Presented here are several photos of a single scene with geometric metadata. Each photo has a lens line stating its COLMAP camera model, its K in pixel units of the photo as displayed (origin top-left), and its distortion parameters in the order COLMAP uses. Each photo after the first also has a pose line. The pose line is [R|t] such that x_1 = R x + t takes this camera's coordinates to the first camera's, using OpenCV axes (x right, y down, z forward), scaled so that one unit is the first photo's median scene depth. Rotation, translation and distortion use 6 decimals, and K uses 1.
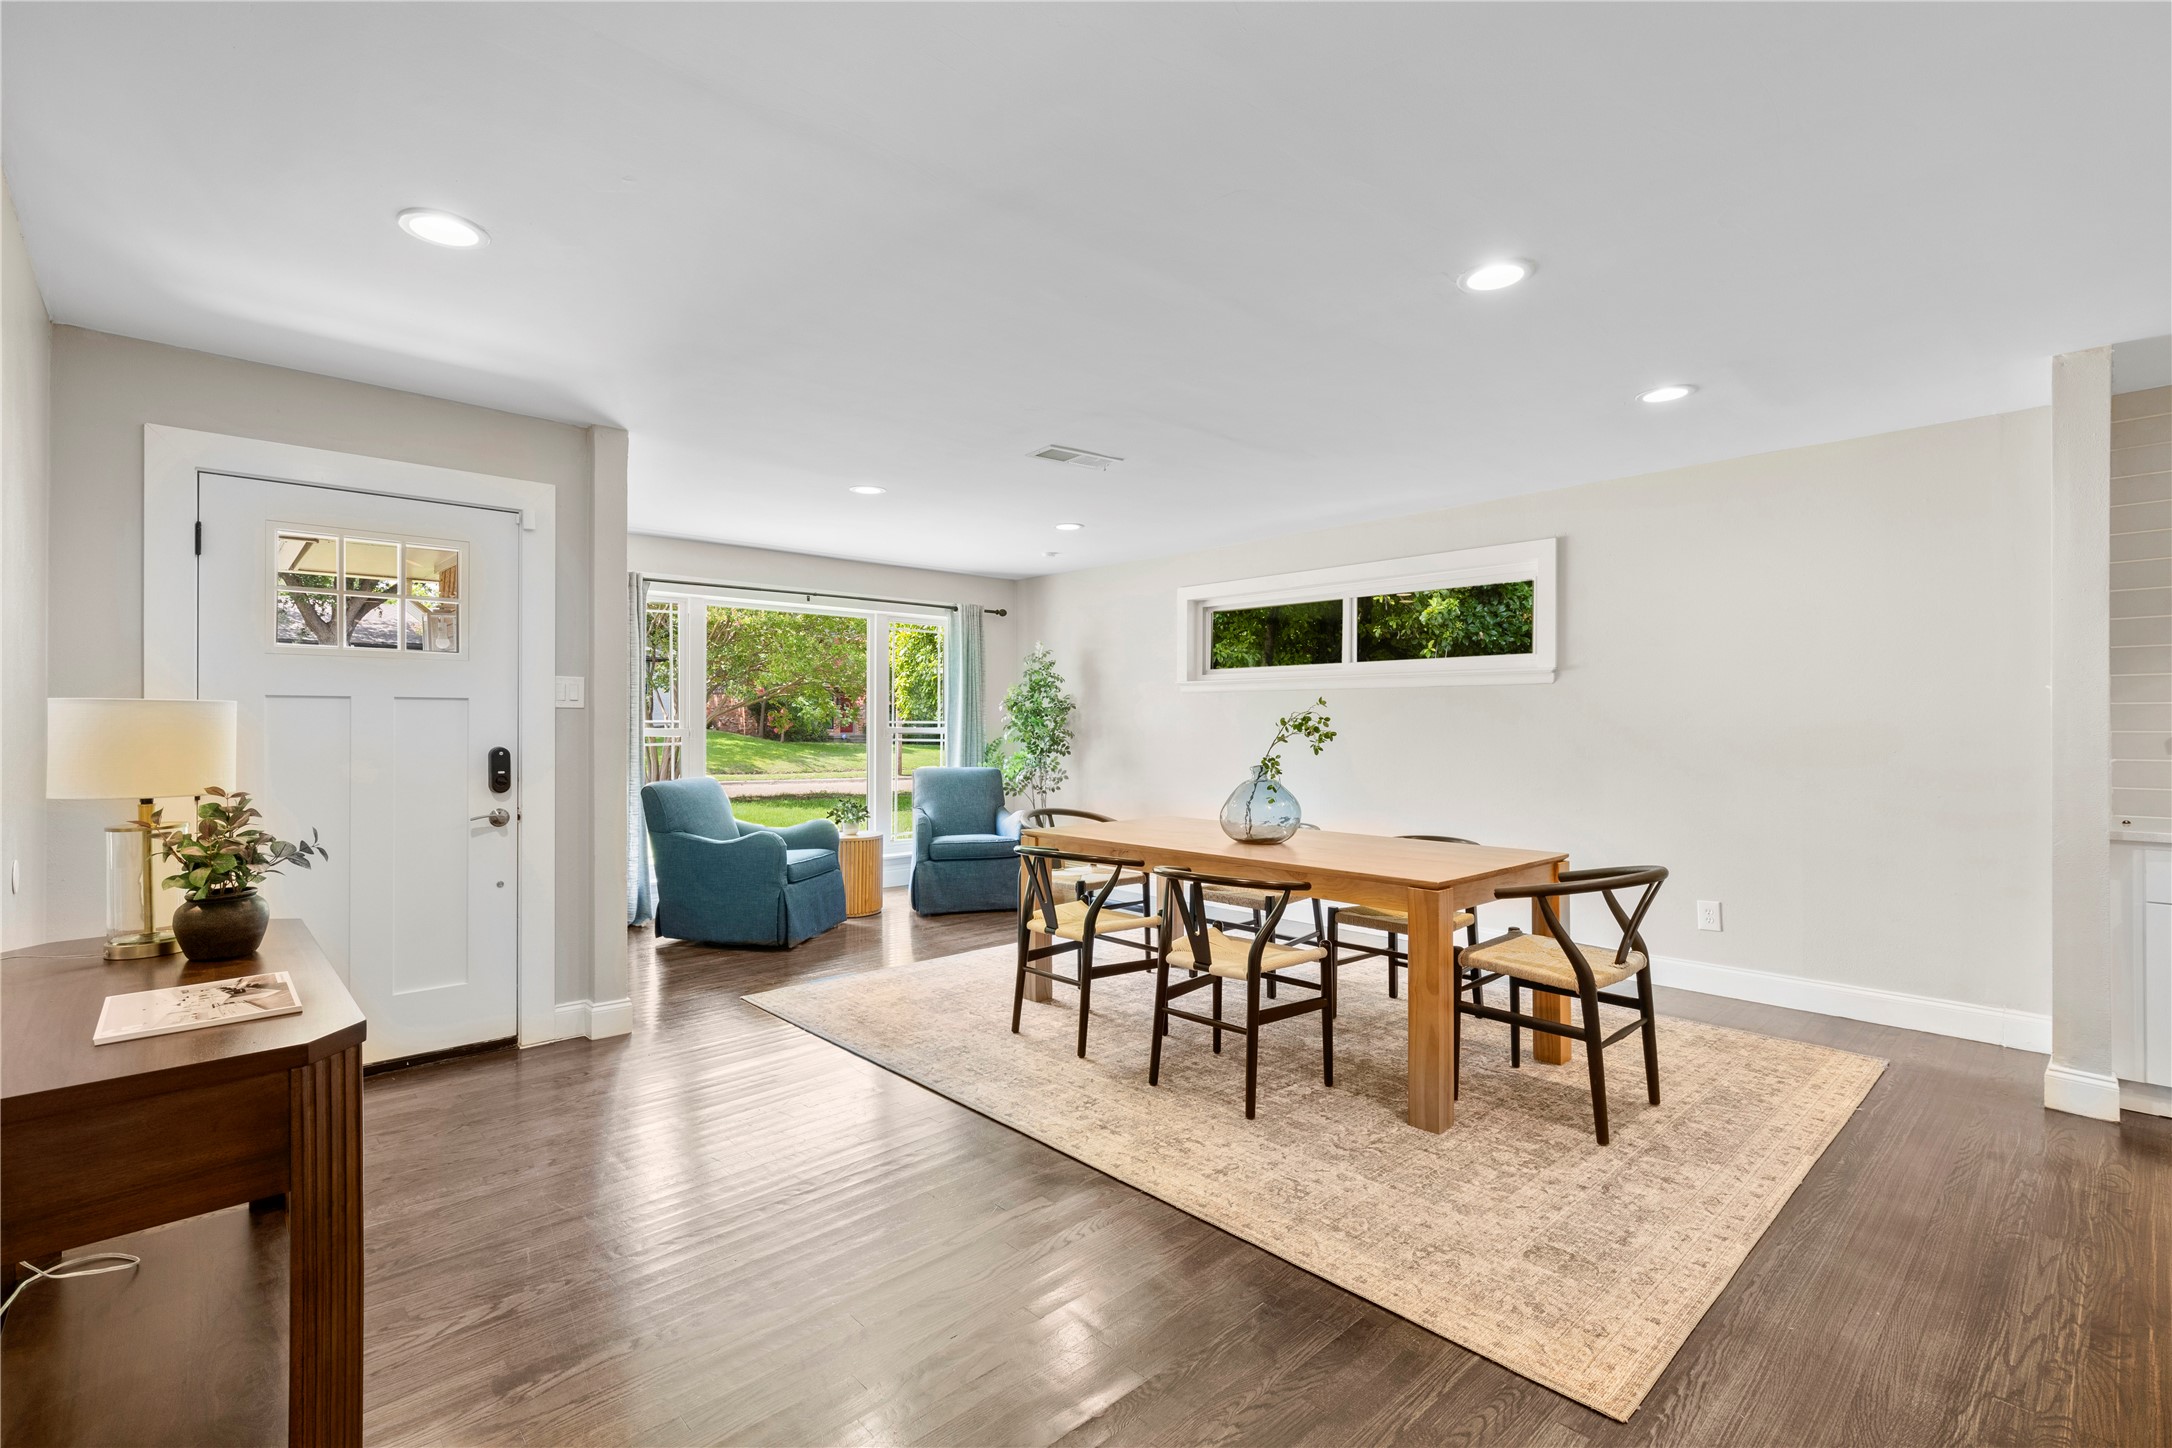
lens RADIAL K [[970.6, 0, 1089.1], [0, 970.6, 718.9], [0, 0, 1]] dist [0.003051, -0.000133]
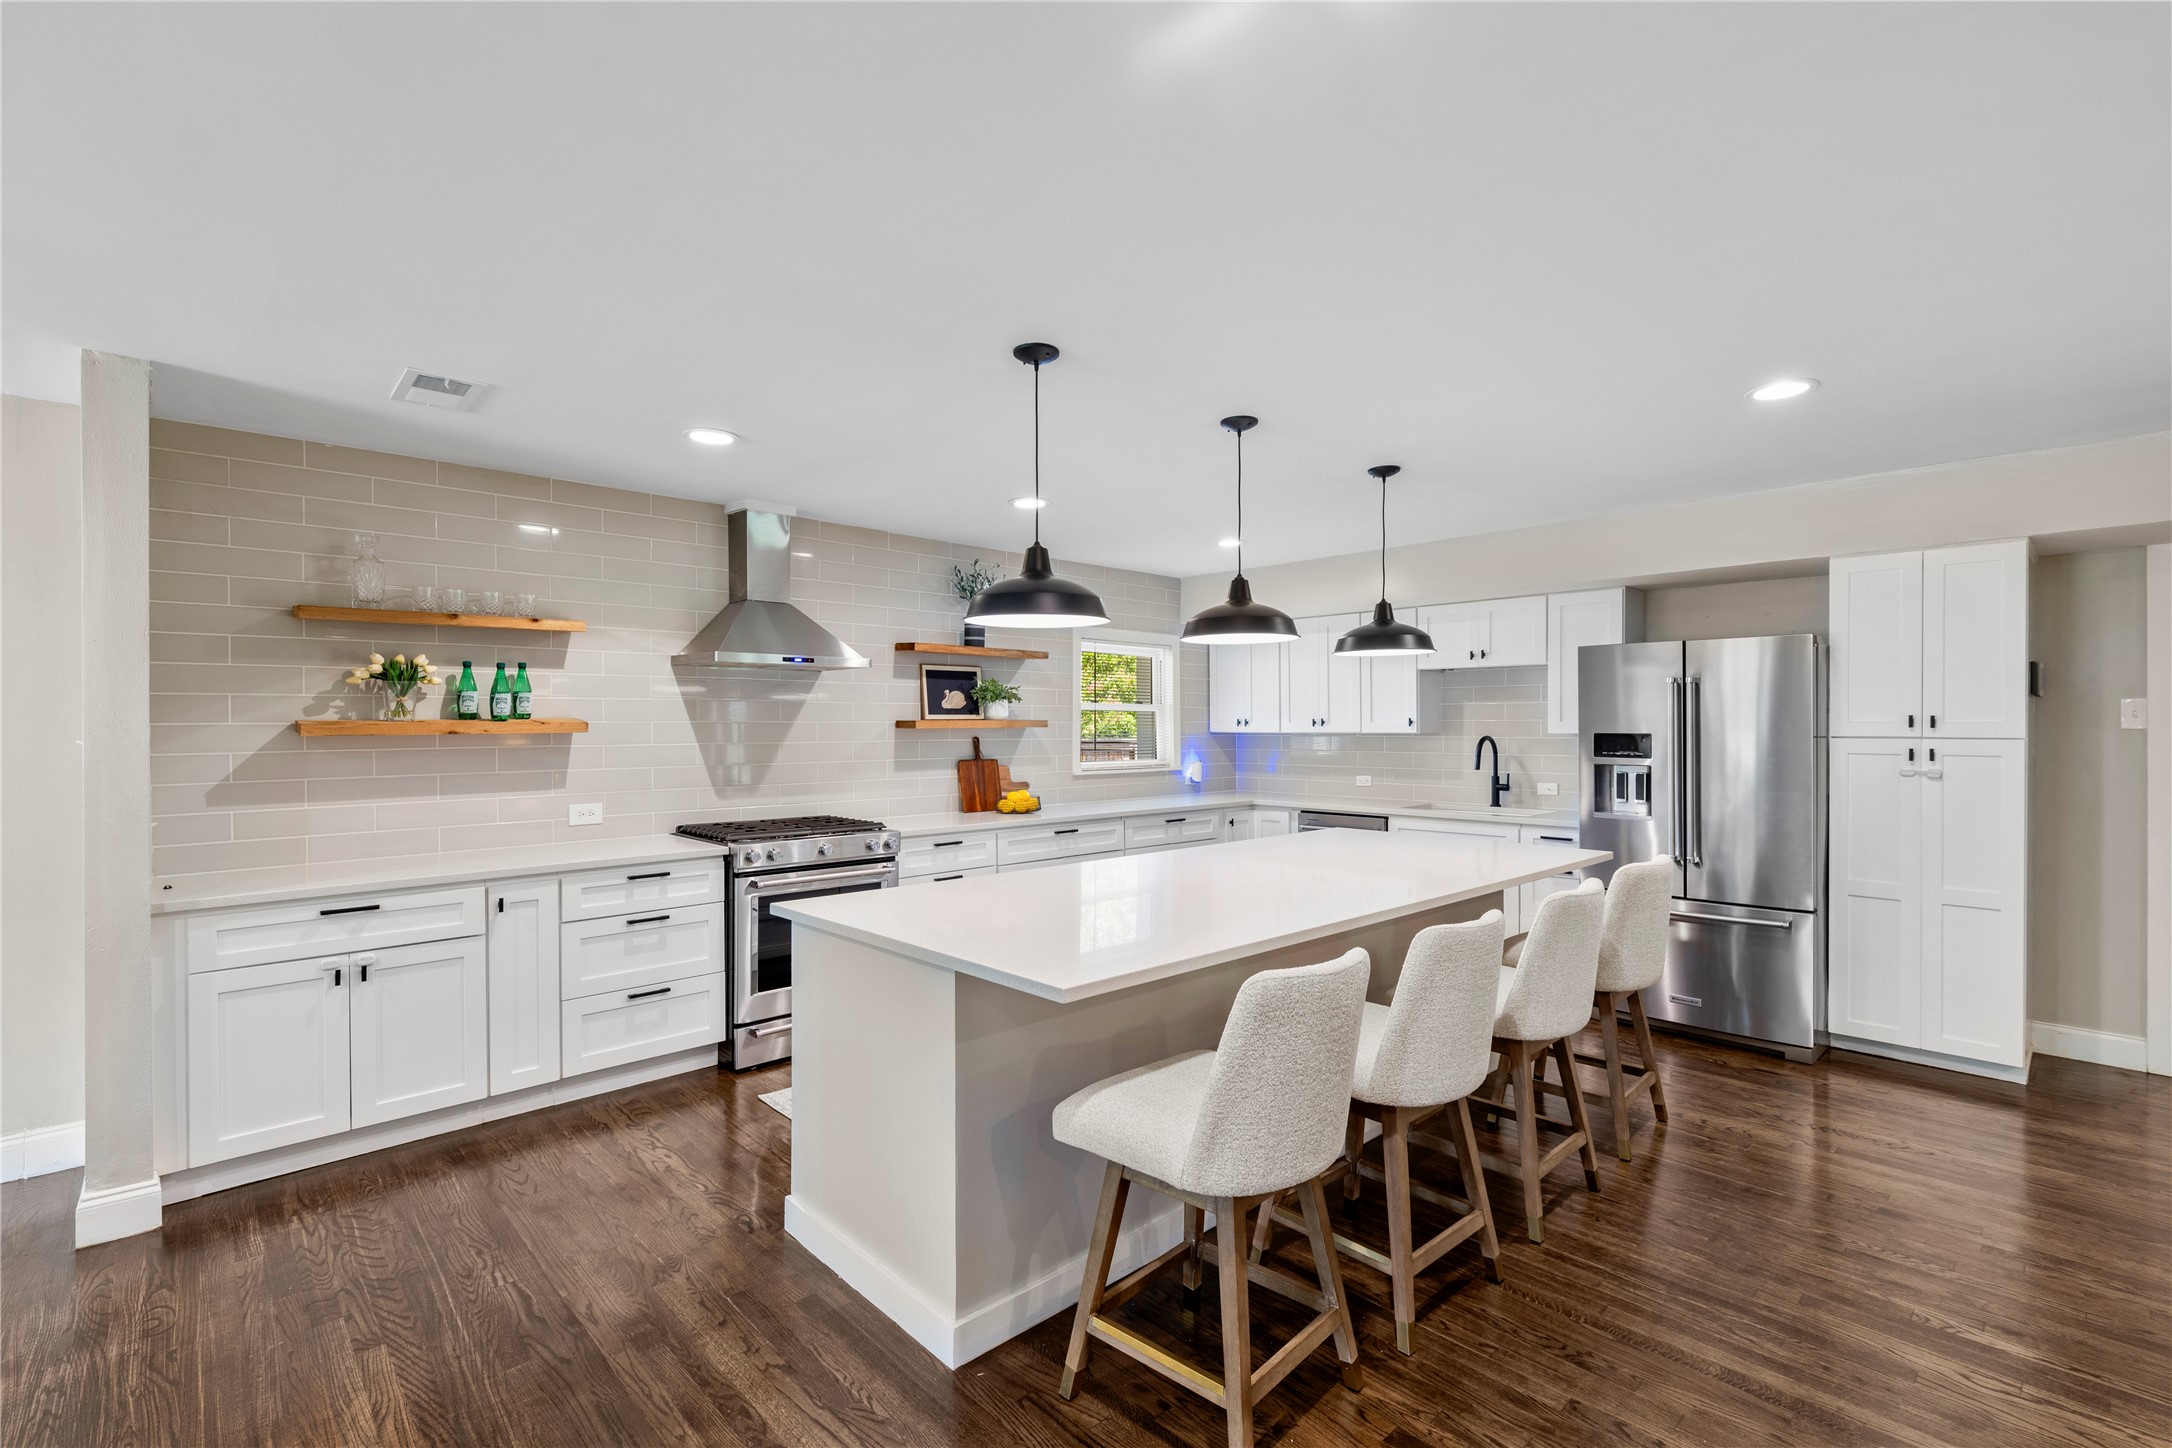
lens RADIAL K [[972.3, 0, 1091.2], [0, 972.3, 730.5], [0, 0, 1]] dist [0.005518, 0.000108]
pose [[-0.009111, -0.005316, 0.999944, 0.120519], [-0.000850, 0.999986, 0.005308, -0.042150], [-0.999958, -0.000801, -0.009115, 0.121639]]
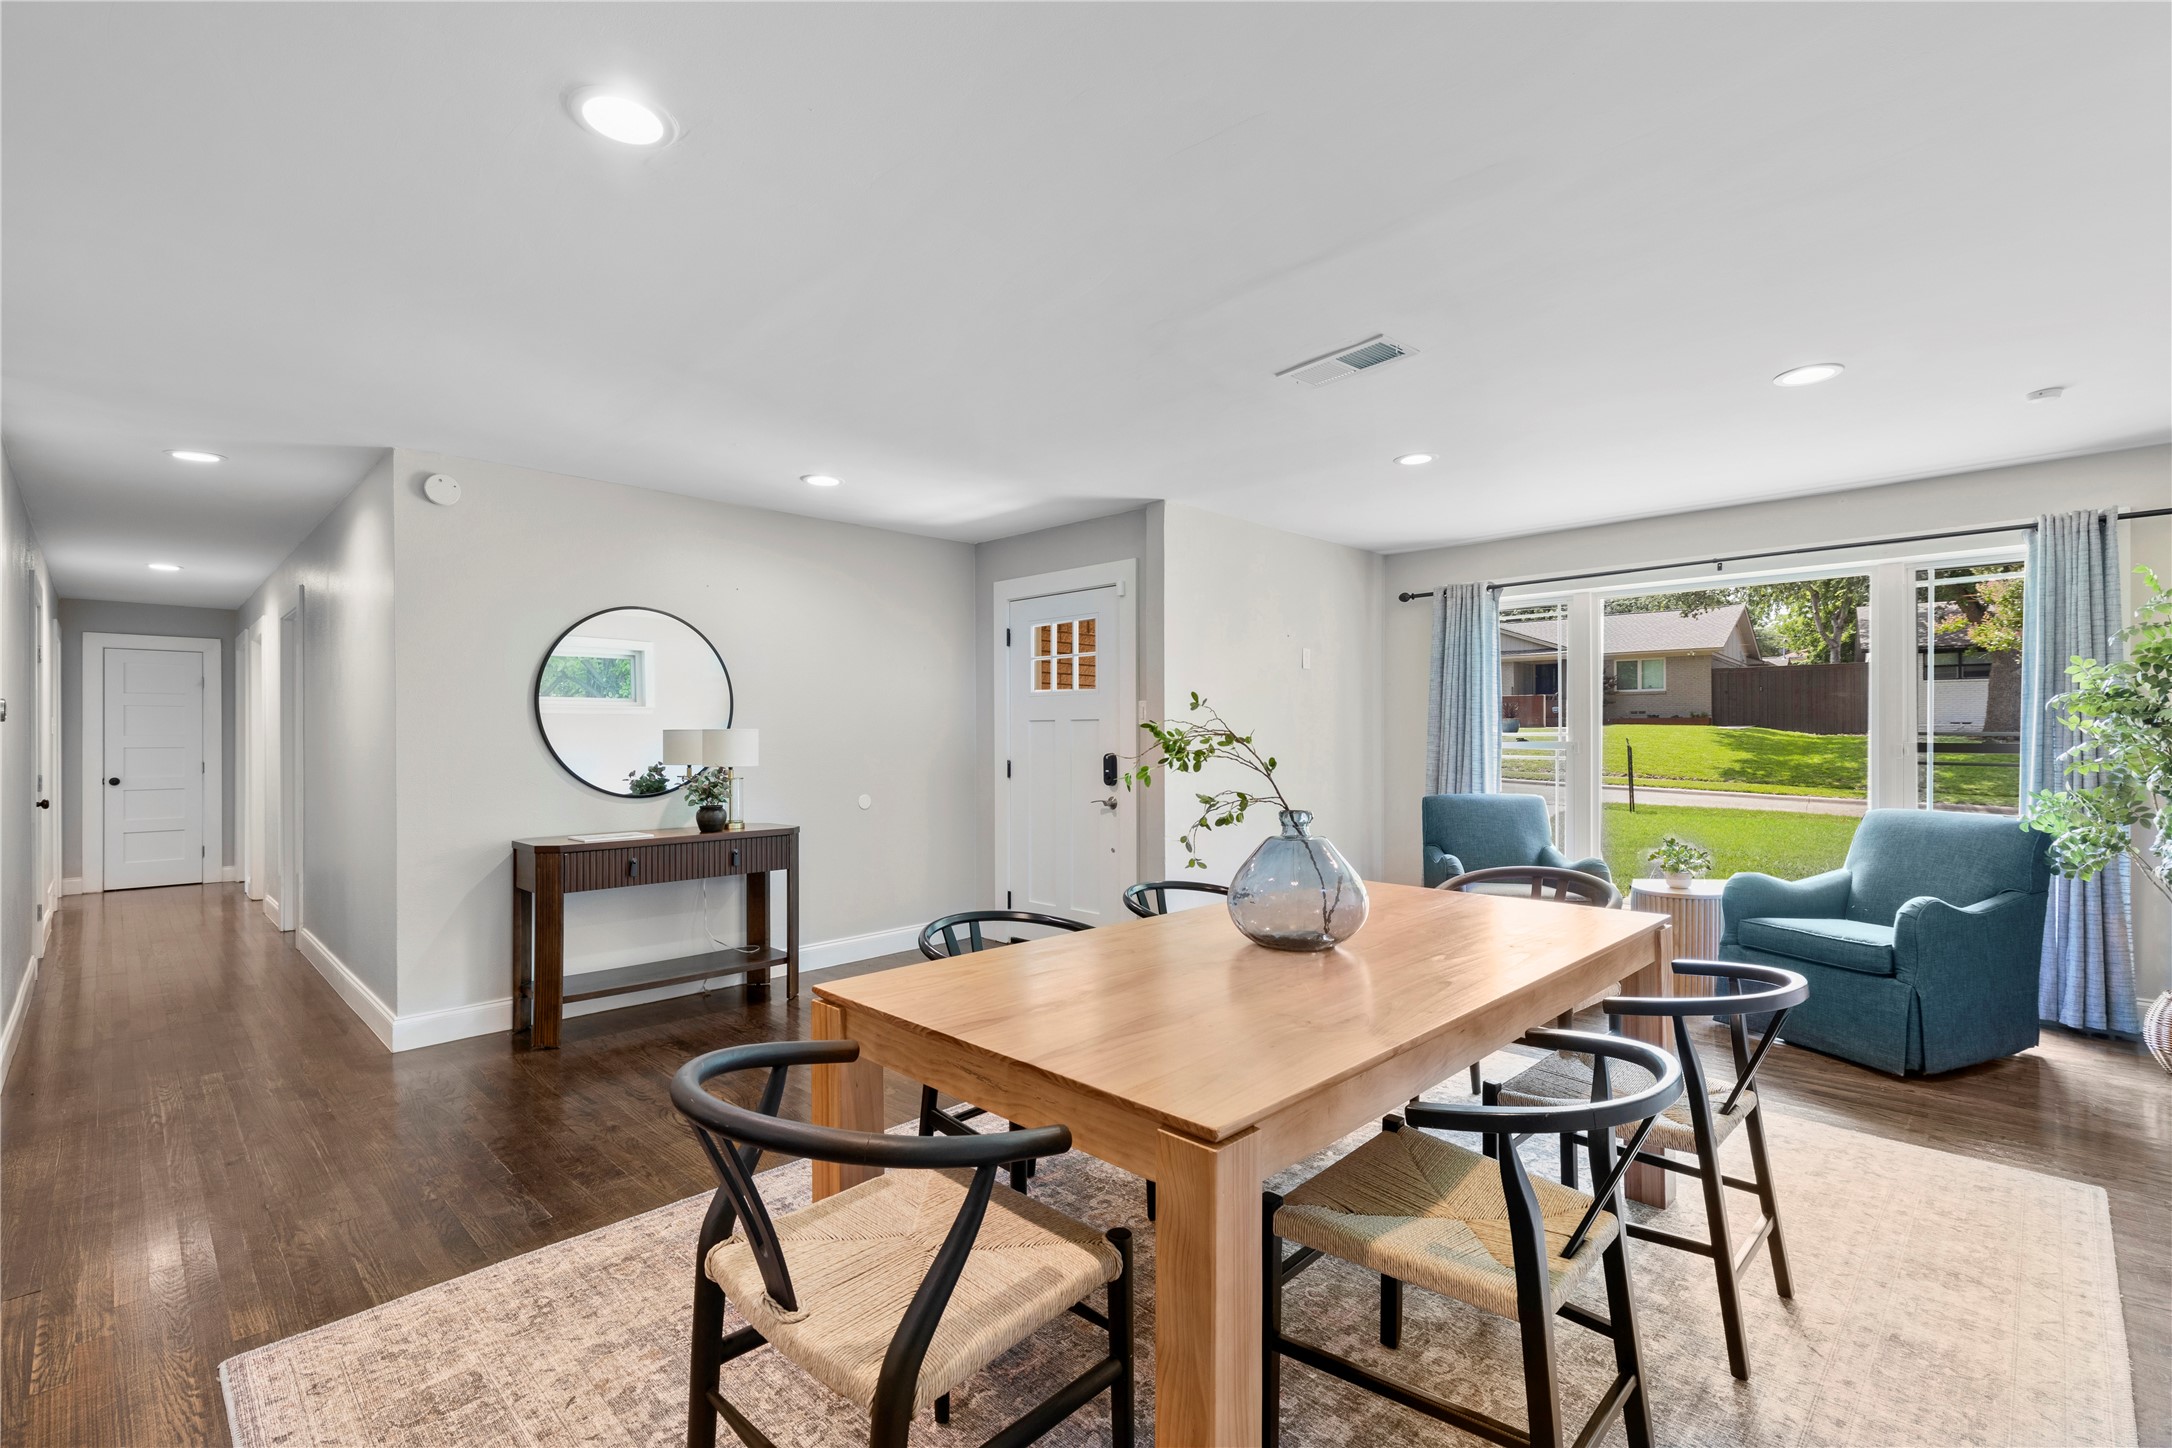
lens RADIAL K [[970.6, 0, 1089.1], [0, 970.6, 718.9], [0, 0, 1]] dist [0.003051, -0.000133]
pose [[0.043887, -0.017562, -0.998882, 0.800725], [0.006534, 0.999829, -0.017292, 0.003490], [0.999015, -0.005768, 0.043994, 0.906998]]
